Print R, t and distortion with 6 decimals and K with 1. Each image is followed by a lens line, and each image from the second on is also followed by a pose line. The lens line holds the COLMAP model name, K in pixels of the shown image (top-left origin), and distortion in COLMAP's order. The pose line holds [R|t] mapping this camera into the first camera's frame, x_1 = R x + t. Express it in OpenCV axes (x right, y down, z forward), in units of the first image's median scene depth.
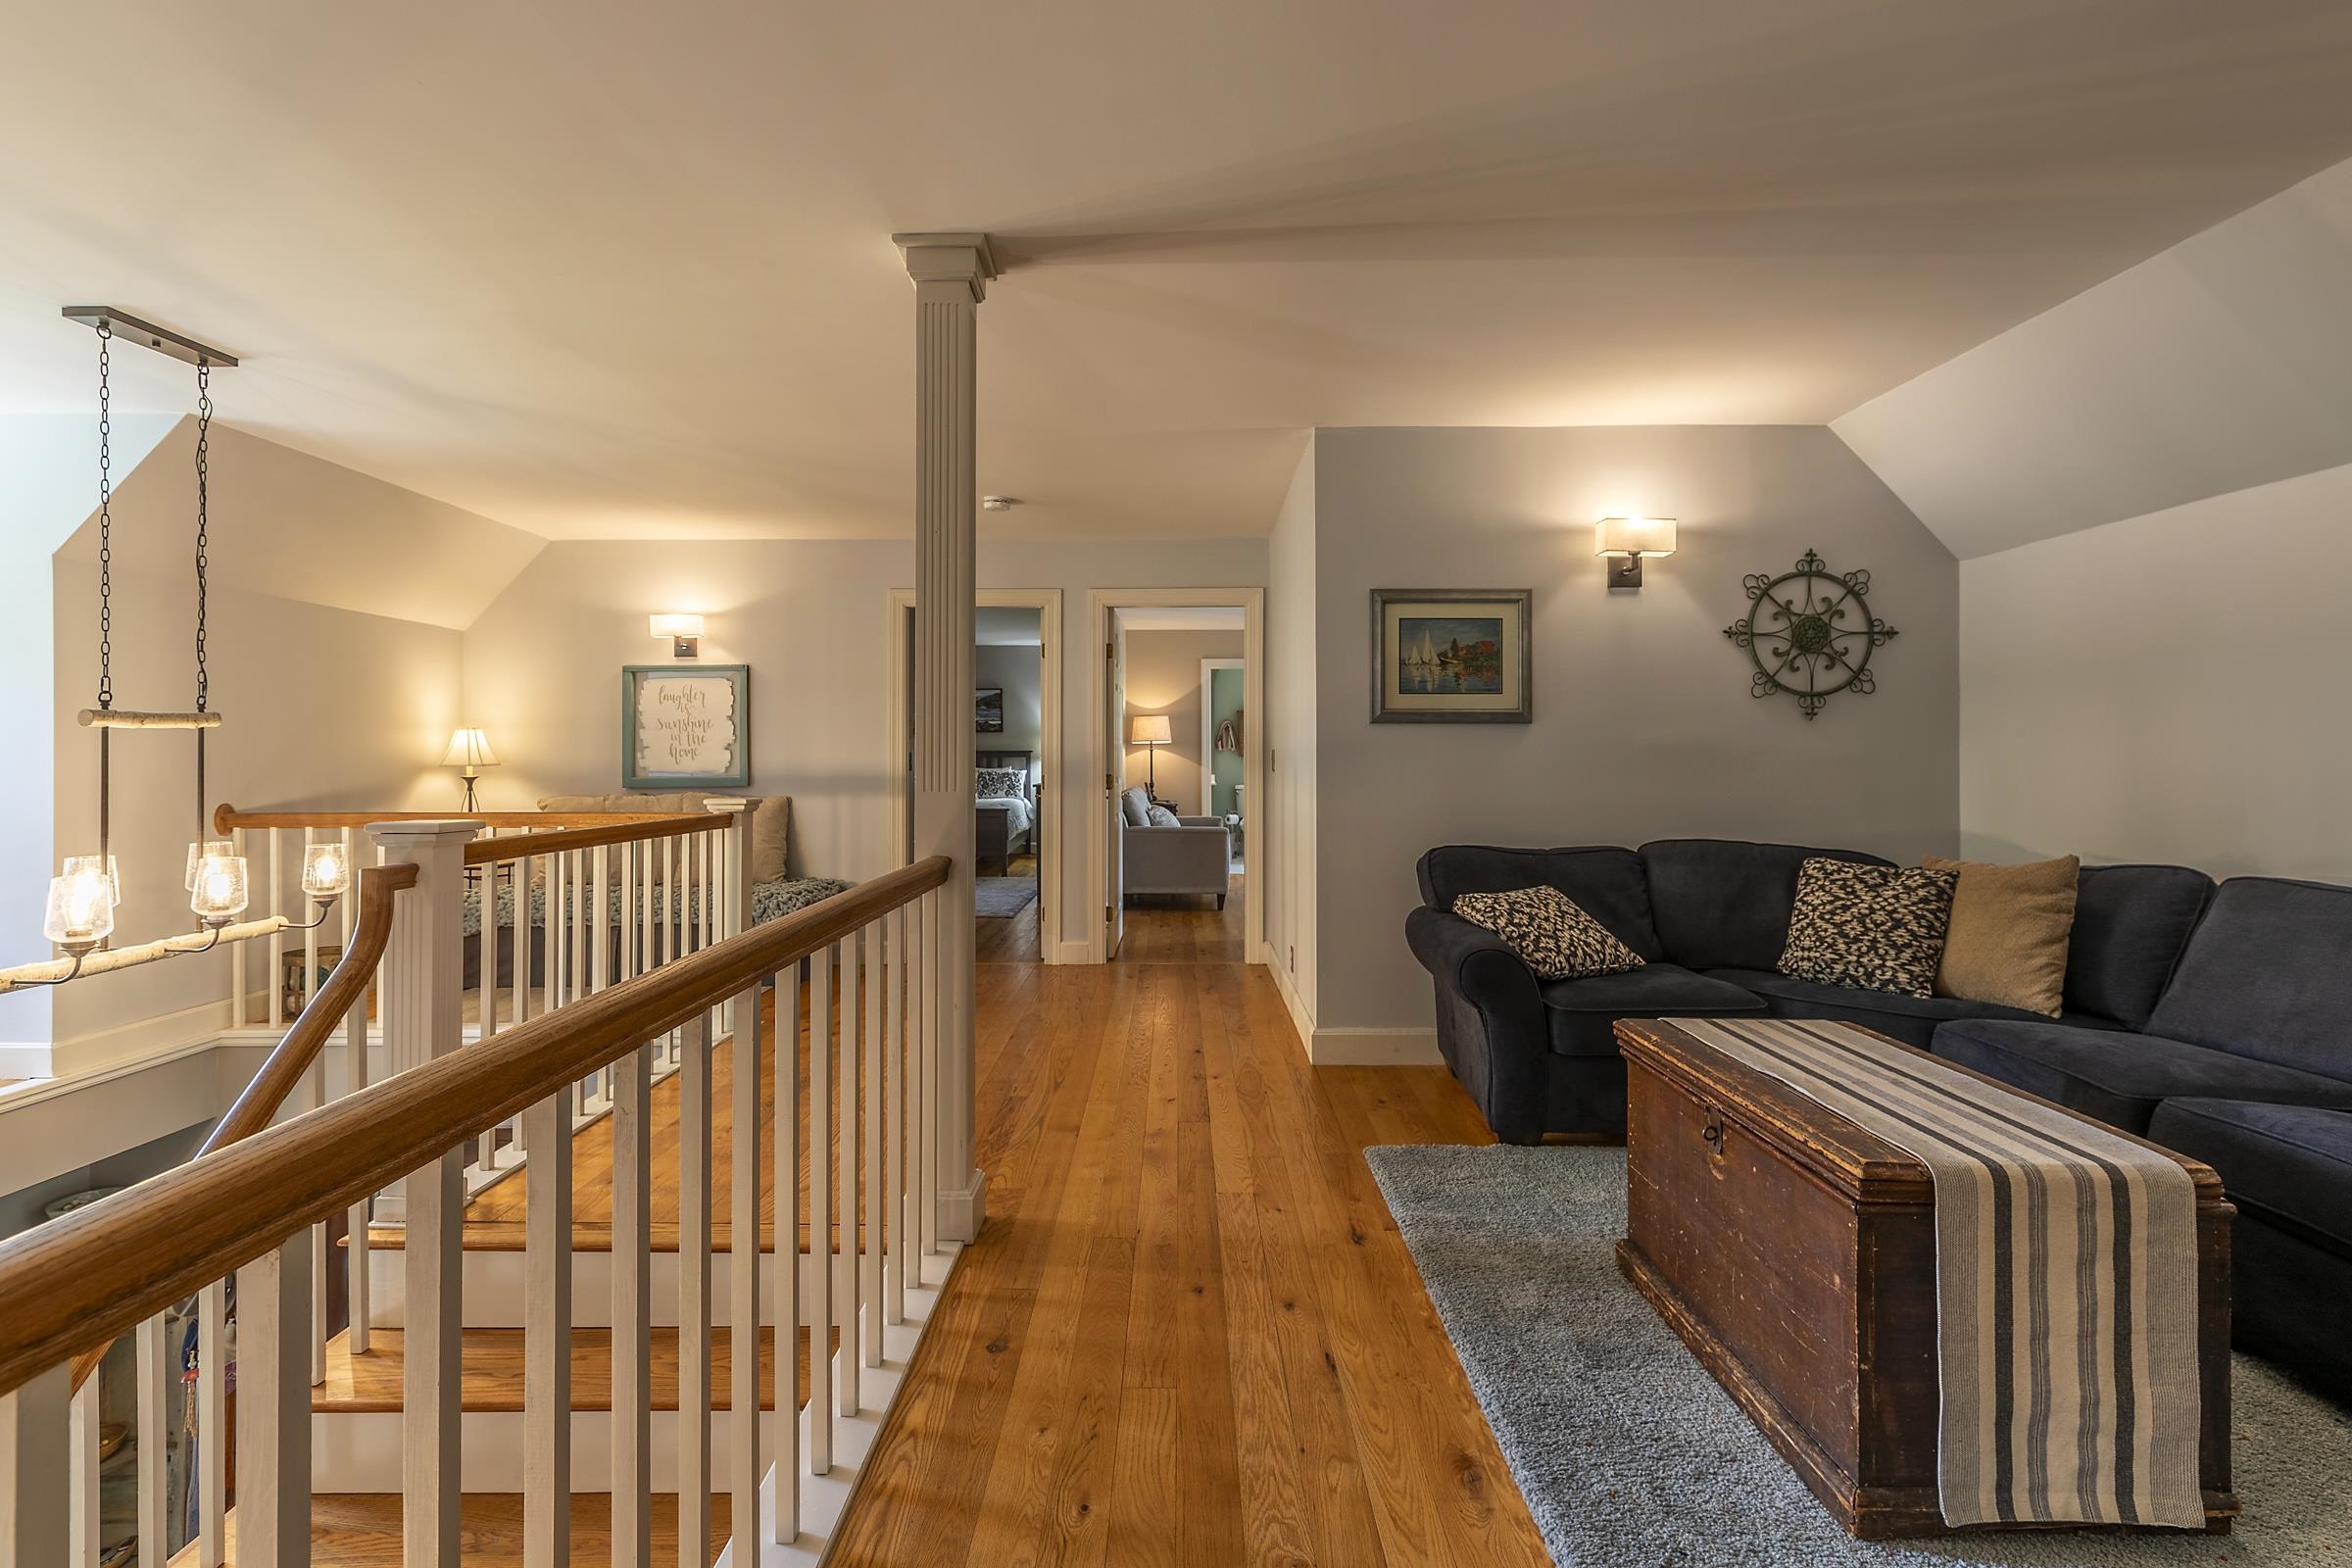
lens RADIAL K [[1085.7, 0, 1176.6], [0, 1085.7, 765.6], [0, 0, 1]] dist [0.004118, 0.000980]
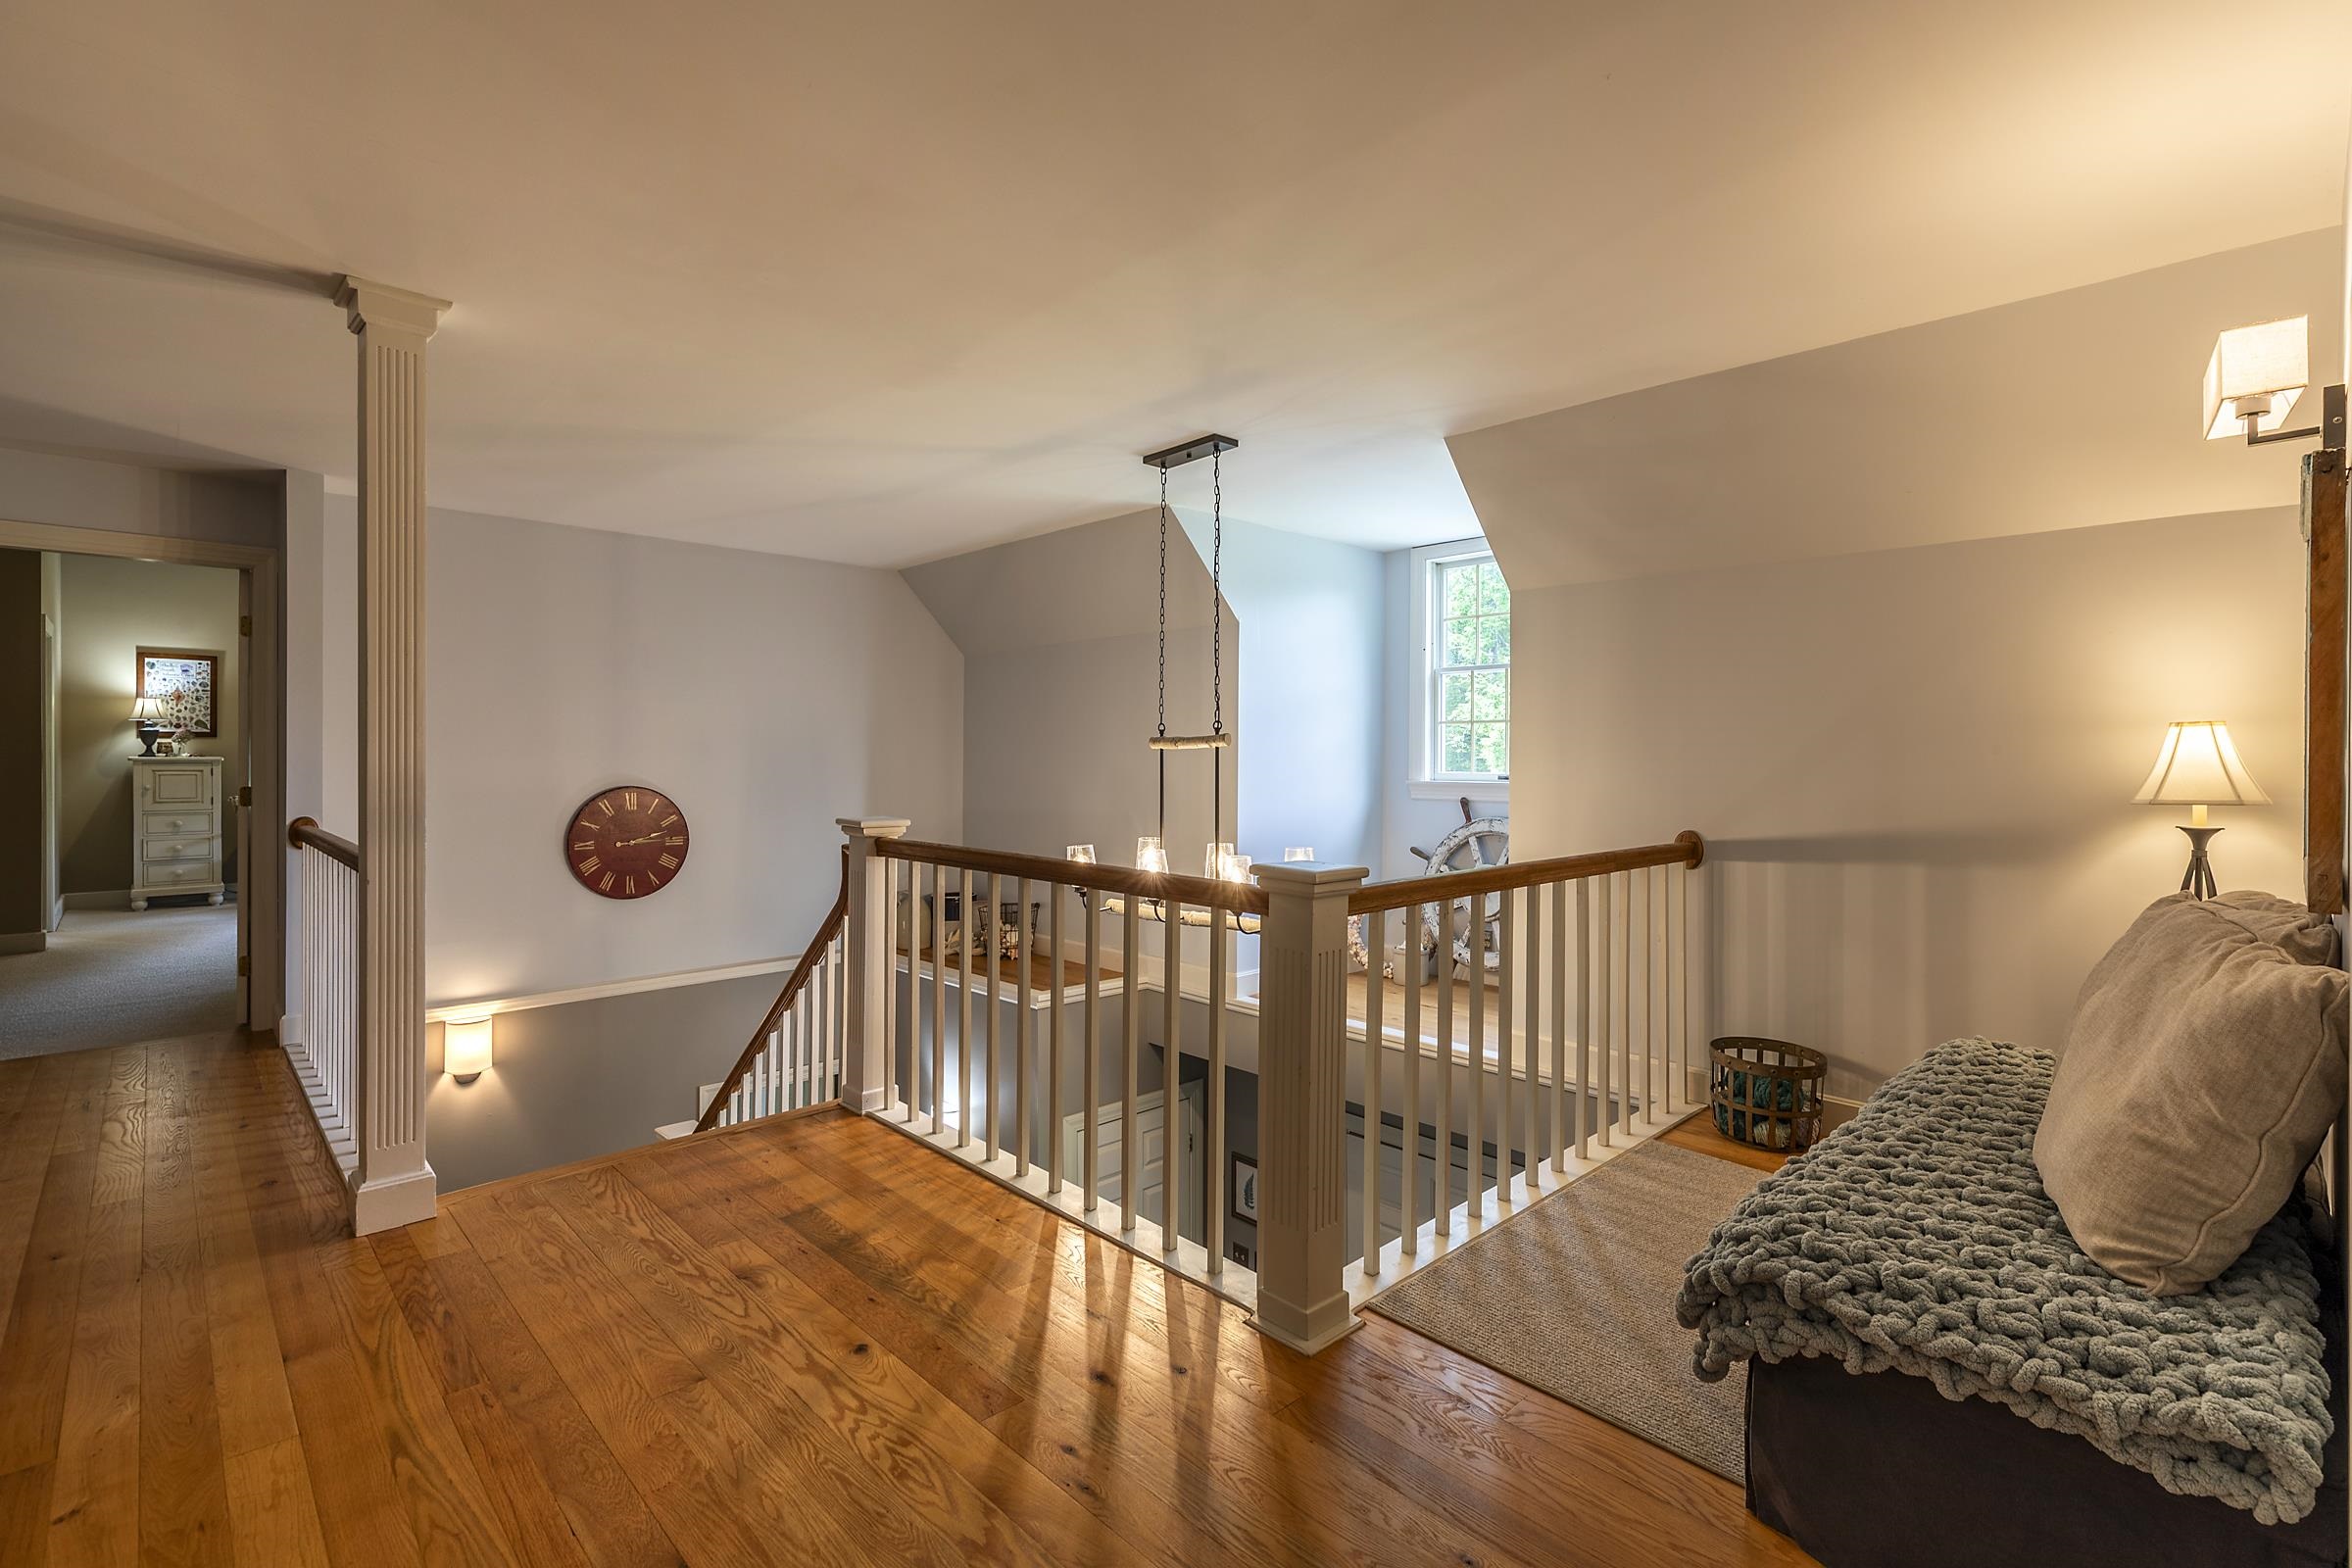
lens RADIAL K [[1085.7, 0, 1184.5], [0, 1085.7, 760.6], [0, 0, 1]] dist [0.004118, 0.000980]
pose [[-0.724285, 0.003368, -0.689492, -0.021595], [-0.009713, 0.999839, 0.015087, -0.026030], [0.689432, 0.017625, -0.724136, 1.266281]]
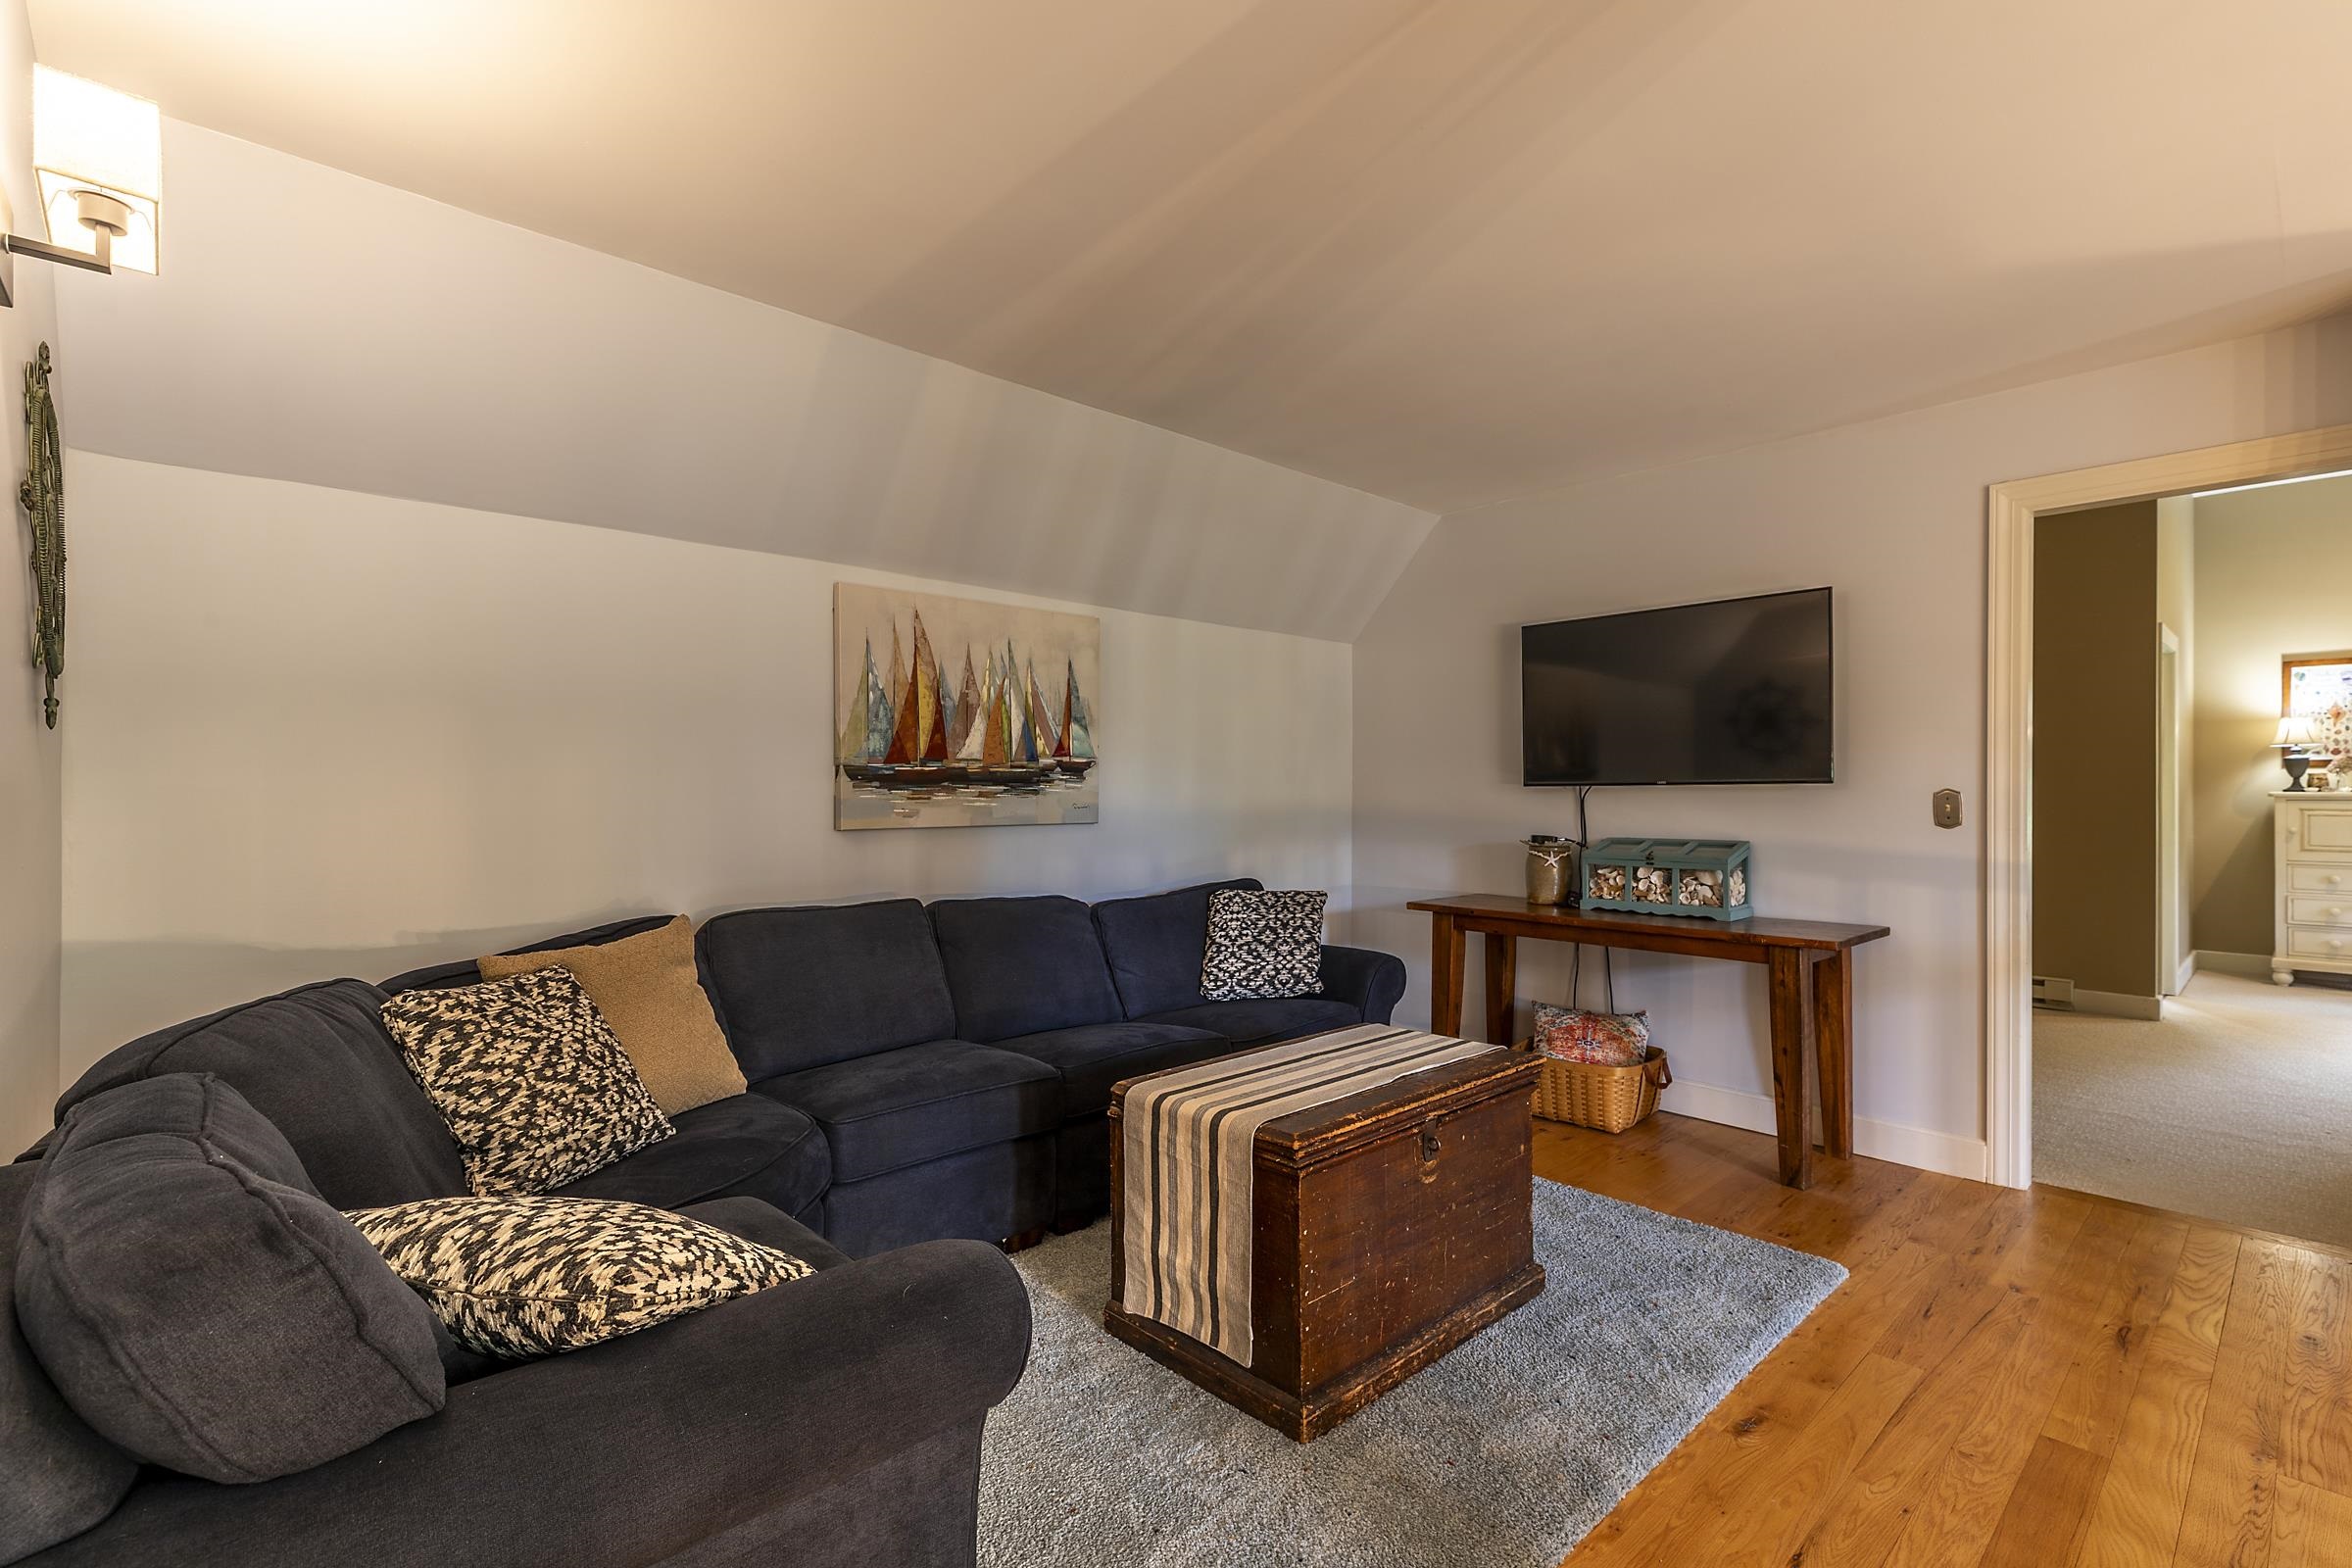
lens RADIAL K [[1085.7, 0, 1176.0], [0, 1085.7, 795.5], [0, 0, 1]] dist [0.004118, 0.000980]
pose [[-0.689194, 0.002099, 0.724574, -0.032589], [0.009469, 0.999937, 0.006110, -0.018274], [-0.724515, 0.011072, -0.689170, 1.091712]]
